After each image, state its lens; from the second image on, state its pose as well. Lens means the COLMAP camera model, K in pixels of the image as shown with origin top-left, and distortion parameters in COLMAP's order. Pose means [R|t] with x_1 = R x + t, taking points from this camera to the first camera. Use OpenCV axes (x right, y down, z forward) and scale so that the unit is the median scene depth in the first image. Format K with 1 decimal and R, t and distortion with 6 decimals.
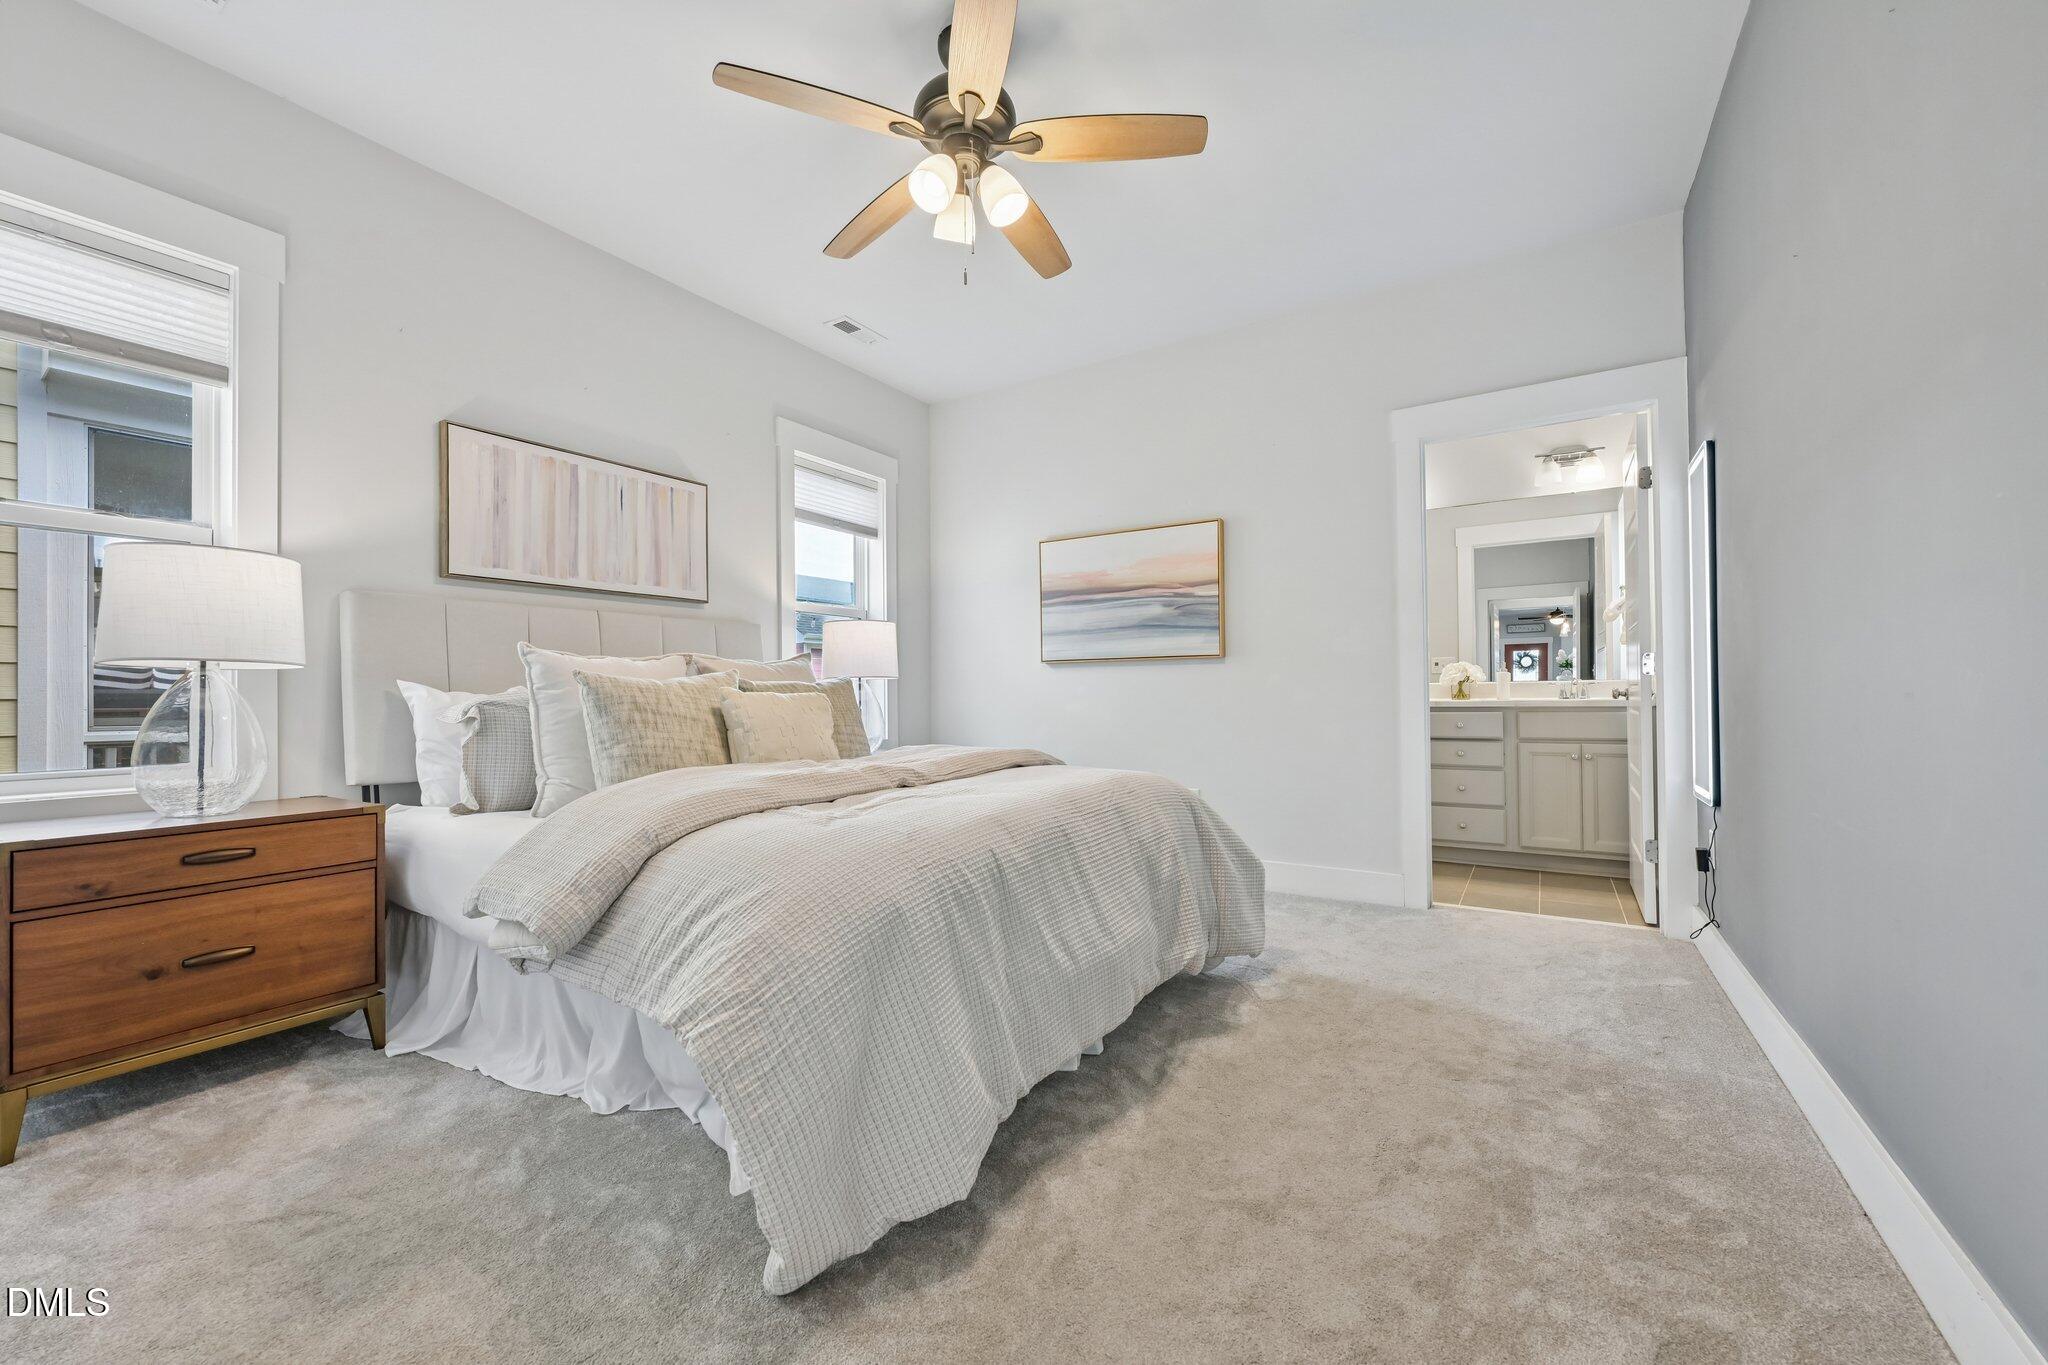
lens RADIAL K [[807.5, 0, 1022.5], [0, 807.5, 686.8], [0, 0, 1]] dist [0.001343, 0.000309]
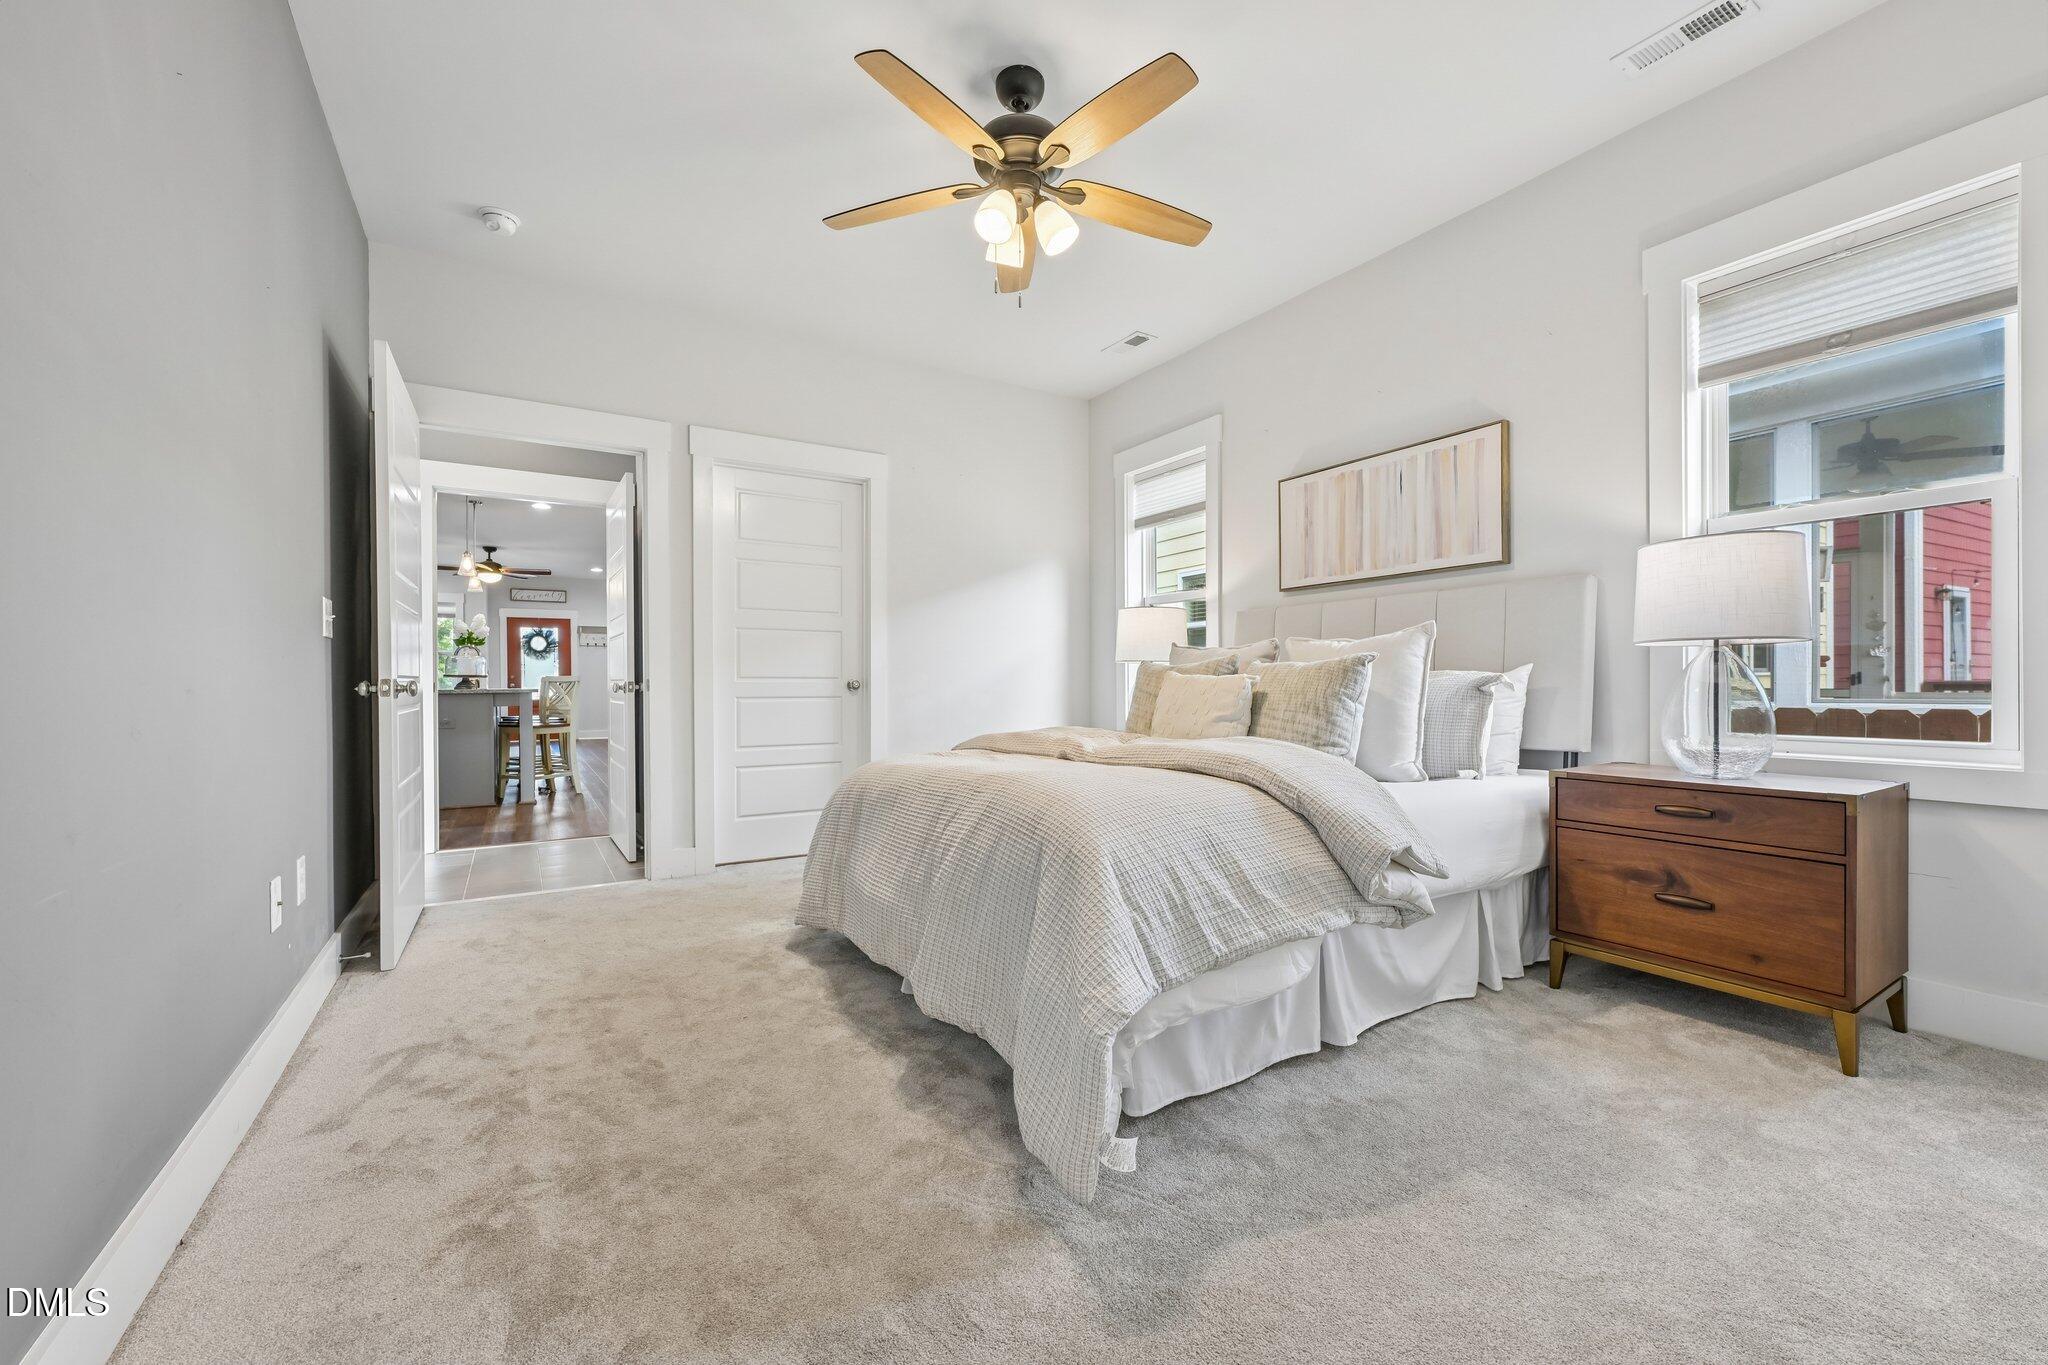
lens RADIAL K [[807.5, 0, 1022.5], [0, 807.5, 686.8], [0, 0, 1]] dist [0.001343, 0.000309]
pose [[-0.438624, 0.016704, -0.898515, 0.668273], [0.021142, 0.999742, 0.008265, 0.007917], [0.898422, -0.015371, -0.438864, 1.062451]]
